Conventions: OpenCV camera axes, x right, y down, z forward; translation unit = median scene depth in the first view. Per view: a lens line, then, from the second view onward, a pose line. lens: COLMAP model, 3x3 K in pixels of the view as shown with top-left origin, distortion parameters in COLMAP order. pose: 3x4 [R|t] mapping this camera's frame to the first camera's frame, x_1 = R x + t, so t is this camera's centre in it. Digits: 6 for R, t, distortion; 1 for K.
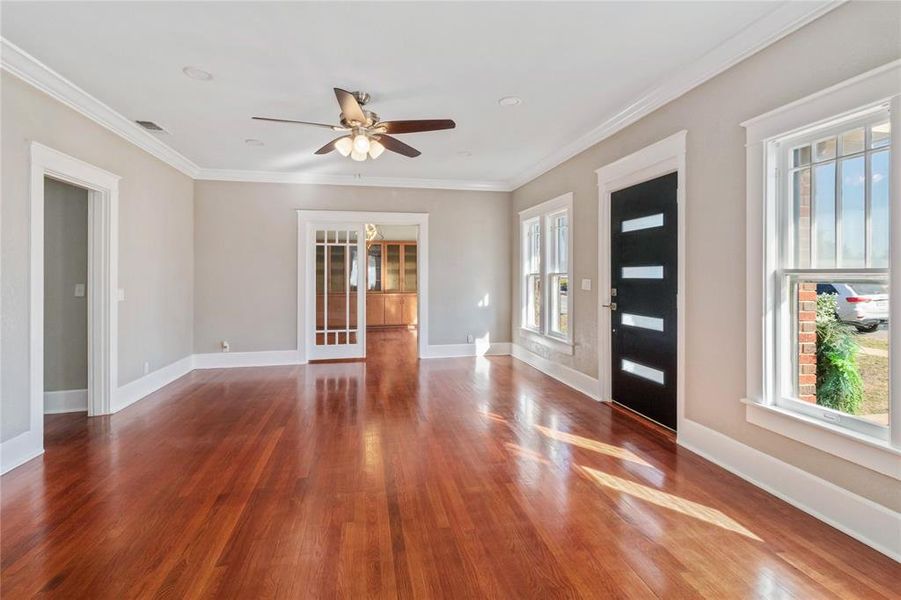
lens RADIAL K [[424.2, 0, 448.0], [0, 424.2, 274.1], [0, 0, 1]] dist [0.003464, -0.000357]
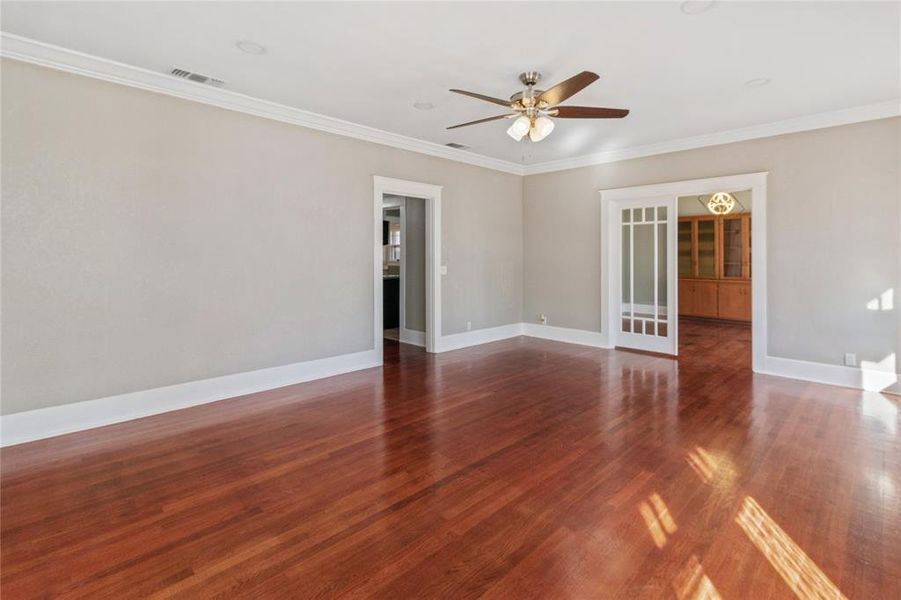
lens RADIAL K [[424.2, 0, 442.5], [0, 424.2, 254.2], [0, 0, 1]] dist [0.003464, -0.000357]
pose [[0.545954, 0.001779, -0.837813, 0.278297], [-0.002538, 0.999997, 0.000470, -0.003267], [0.837811, 0.001870, 0.545957, 0.159487]]
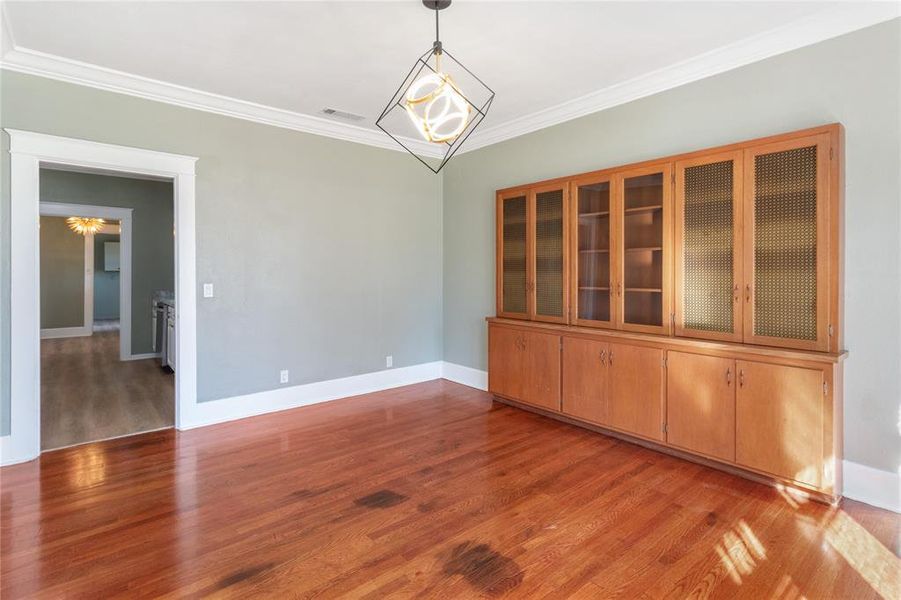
lens RADIAL K [[424.2, 0, 465.2], [0, 424.2, 262.0], [0, 0, 1]] dist [0.003464, -0.000357]
pose [[0.504129, -0.011936, -0.863546, 0.167184], [0.001339, 0.999914, -0.013040, -0.003665], [0.863627, 0.005418, 0.504102, 0.706874]]
